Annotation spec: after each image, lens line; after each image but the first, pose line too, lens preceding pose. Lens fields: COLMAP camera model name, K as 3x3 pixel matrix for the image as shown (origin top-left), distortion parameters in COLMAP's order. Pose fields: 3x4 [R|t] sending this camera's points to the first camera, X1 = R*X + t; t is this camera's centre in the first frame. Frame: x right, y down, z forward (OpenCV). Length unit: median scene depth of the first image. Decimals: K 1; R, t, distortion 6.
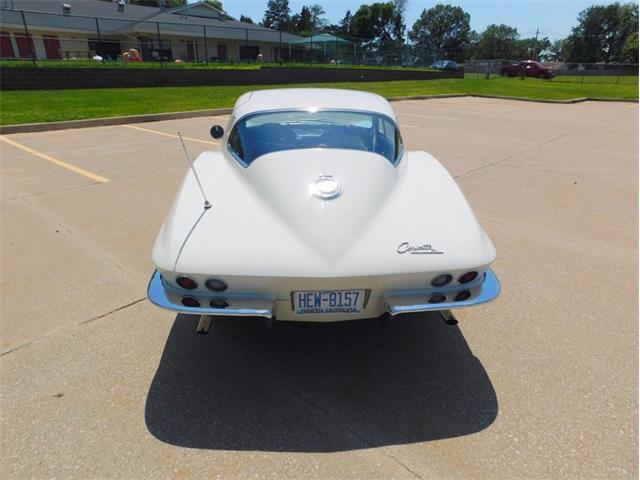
lens RADIAL K [[429.3, 0, 324.9], [0, 429.3, 225.6], [0, 0, 1]] dist [-0.073241, 0.062950]
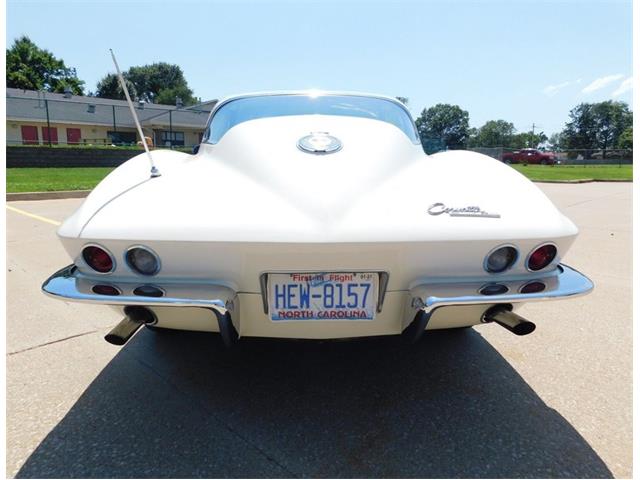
lens RADIAL K [[420.5, 0, 318.8], [0, 420.5, 236.0], [0, 0, 1]] dist [-0.070892, 0.058032]
pose [[0.999486, -0.003749, -0.031825, 0.022601], [-0.002779, 0.979249, -0.202640, 0.199096], [0.031925, 0.202624, 0.978736, 0.350208]]
